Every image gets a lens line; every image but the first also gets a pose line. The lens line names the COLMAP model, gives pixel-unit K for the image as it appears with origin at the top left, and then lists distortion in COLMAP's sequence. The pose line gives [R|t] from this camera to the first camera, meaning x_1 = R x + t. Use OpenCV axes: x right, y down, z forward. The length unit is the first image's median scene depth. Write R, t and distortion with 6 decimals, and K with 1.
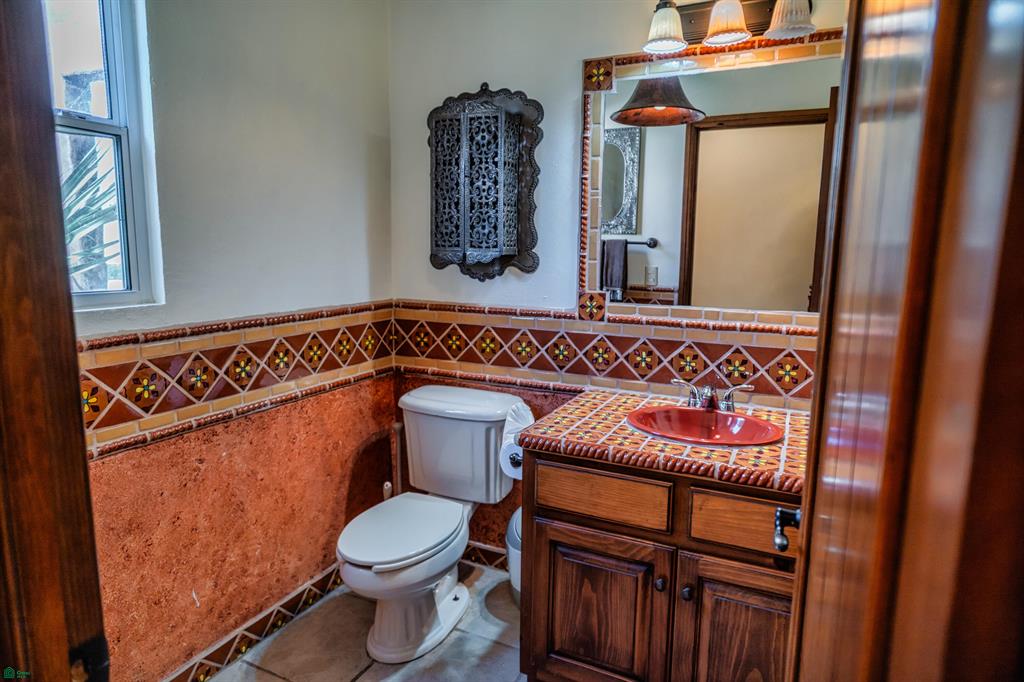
lens RADIAL K [[606.4, 0, 512.3], [0, 606.4, 341.7], [0, 0, 1]] dist [-0.001364, 0.000556]
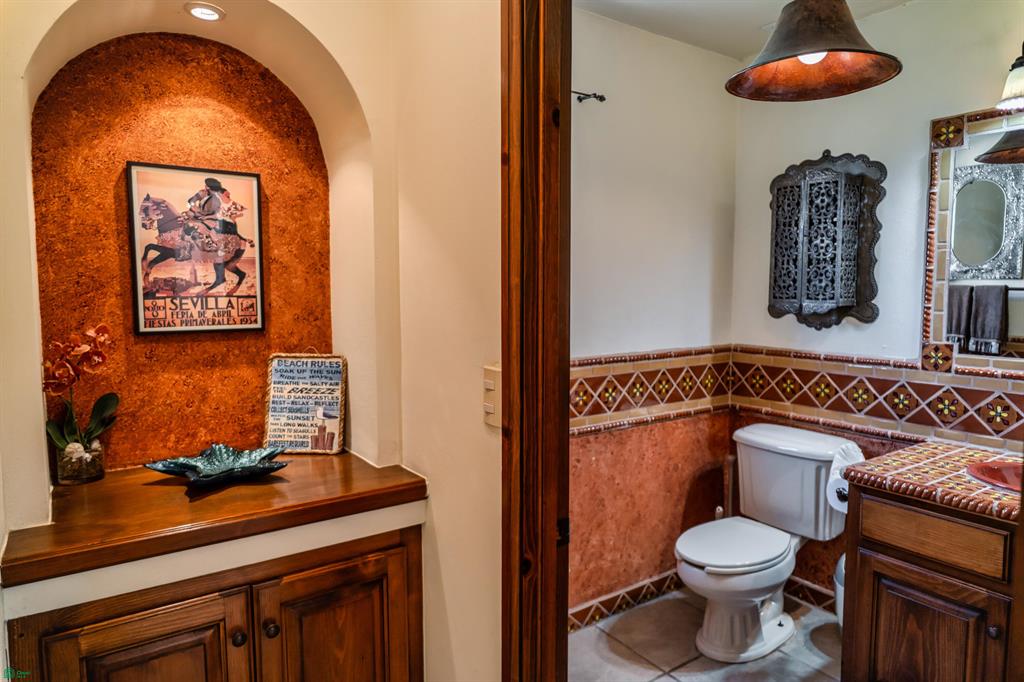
lens RADIAL K [[606.4, 0, 531.7], [0, 606.4, 339.4], [0, 0, 1]] dist [-0.001364, 0.000556]
pose [[0.873090, 0.025938, -0.486869, 0.033361], [-0.062918, 0.996228, -0.059753, 0.014429], [0.483483, 0.082803, 0.871429, -0.198403]]
